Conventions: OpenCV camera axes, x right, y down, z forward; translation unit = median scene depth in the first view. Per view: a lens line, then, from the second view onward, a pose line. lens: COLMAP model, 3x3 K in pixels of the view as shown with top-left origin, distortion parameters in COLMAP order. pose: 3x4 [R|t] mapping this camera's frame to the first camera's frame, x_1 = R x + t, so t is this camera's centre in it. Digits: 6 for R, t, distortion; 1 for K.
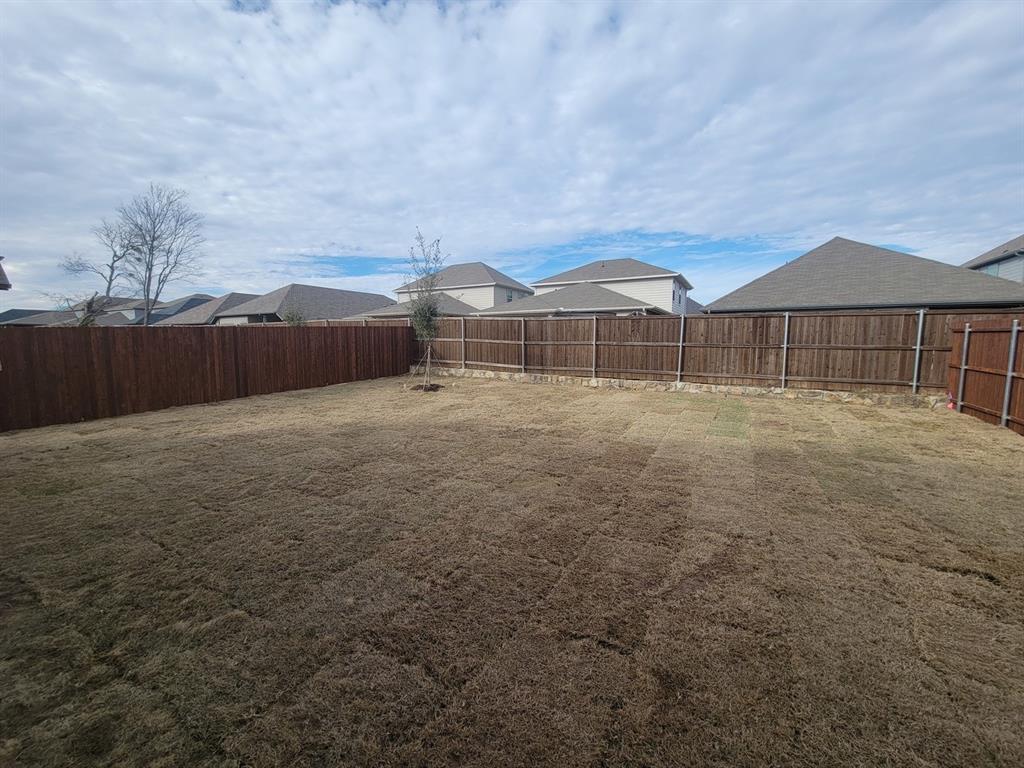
lens RADIAL K [[416.0, 0, 516.6], [0, 416.0, 385.3], [0, 0, 1]] dist [0.000061, -0.000370]
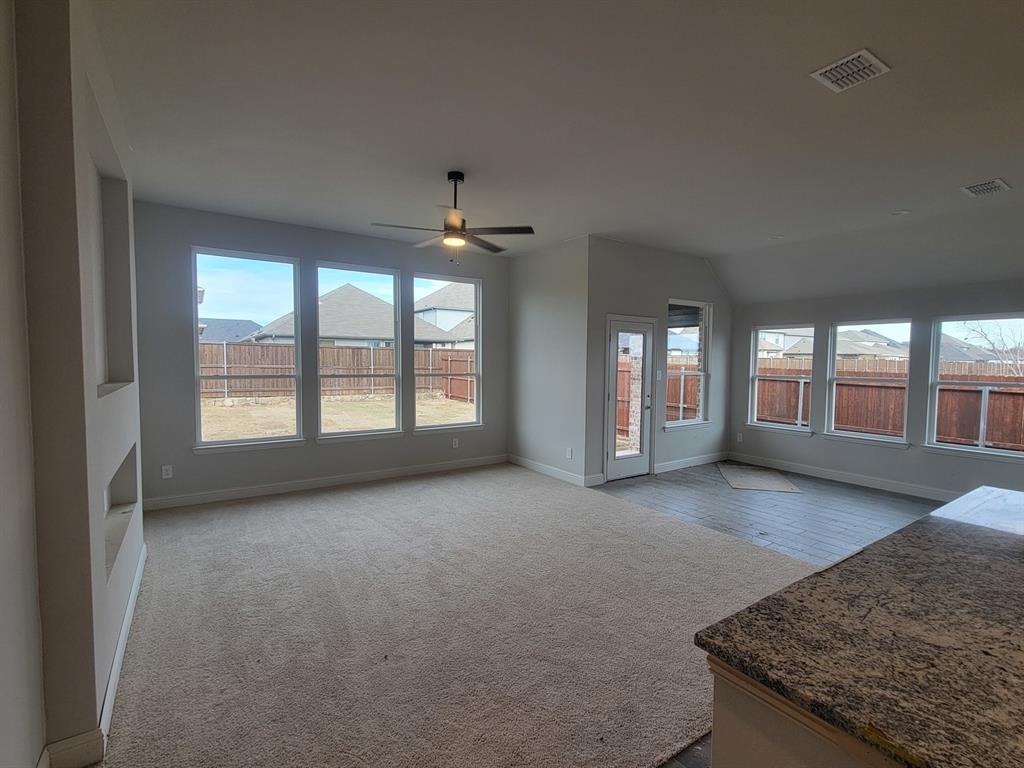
lens RADIAL K [[477.2, 0, 512.0], [0, 477.2, 384.0], [0, 0, 1]] dist [0.000419, -0.000110]
pose [[0.460225, -0.043004, 0.886760, -0.633929], [0.083944, 0.996459, 0.004757, 0.002848], [-0.883825, 0.072249, 0.462206, -0.260388]]
